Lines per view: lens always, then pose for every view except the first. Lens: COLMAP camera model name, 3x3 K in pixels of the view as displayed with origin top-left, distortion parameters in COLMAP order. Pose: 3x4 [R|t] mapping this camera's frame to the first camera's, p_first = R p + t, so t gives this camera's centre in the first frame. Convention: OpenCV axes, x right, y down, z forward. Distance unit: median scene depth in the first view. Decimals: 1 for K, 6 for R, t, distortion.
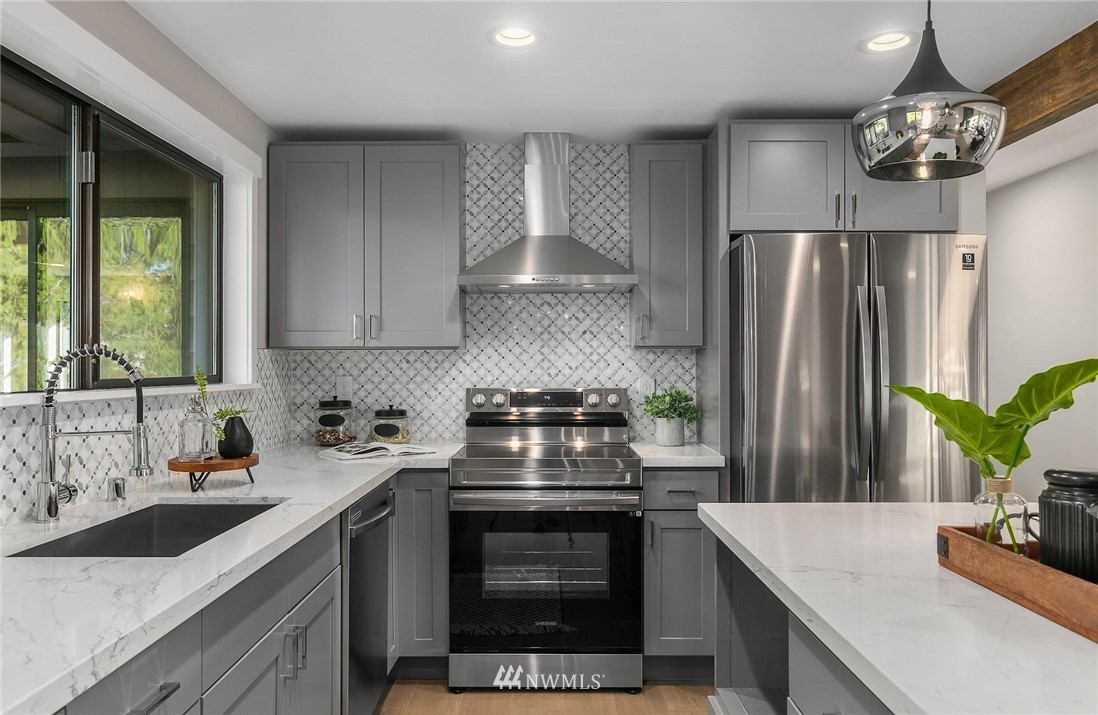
lens RADIAL K [[770.6, 0, 547.4], [0, 770.6, 358.9], [0, 0, 1]] dist [-0.003524, -0.000638]
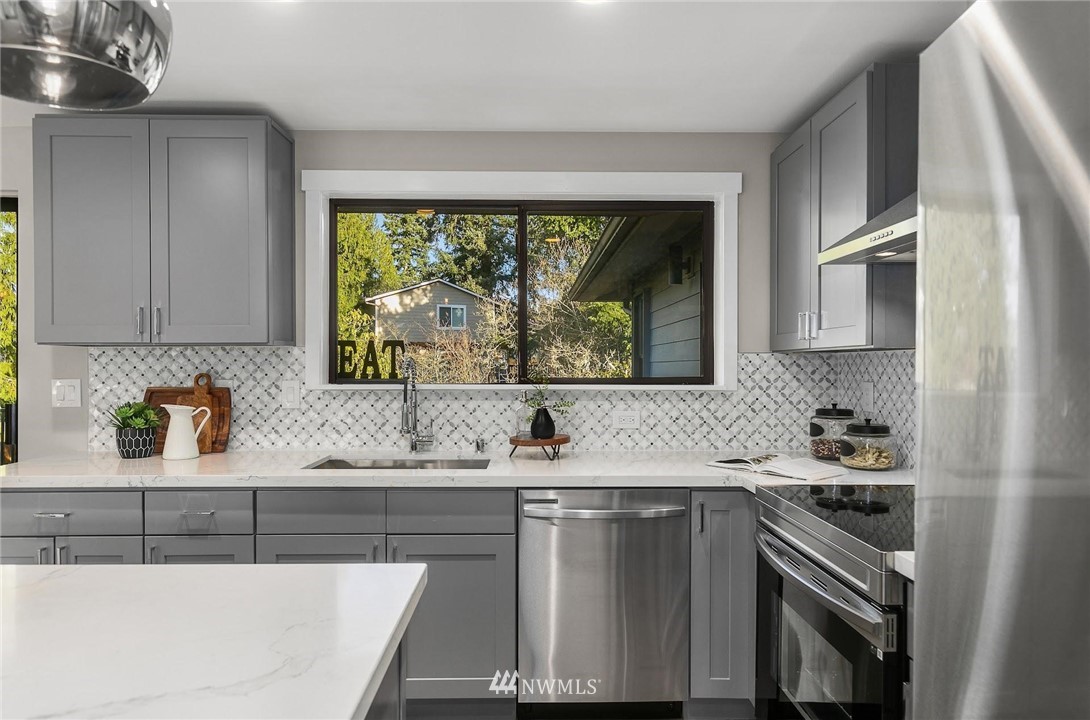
lens RADIAL K [[639.1, 0, 541.8], [0, 639.1, 364.2], [0, 0, 1]] dist [-0.007636, -0.001672]
pose [[0.022411, 0.004255, -0.999740, 0.463381], [0.009647, 0.999943, 0.004472, -0.004687], [0.999702, -0.009745, 0.022368, 0.632430]]
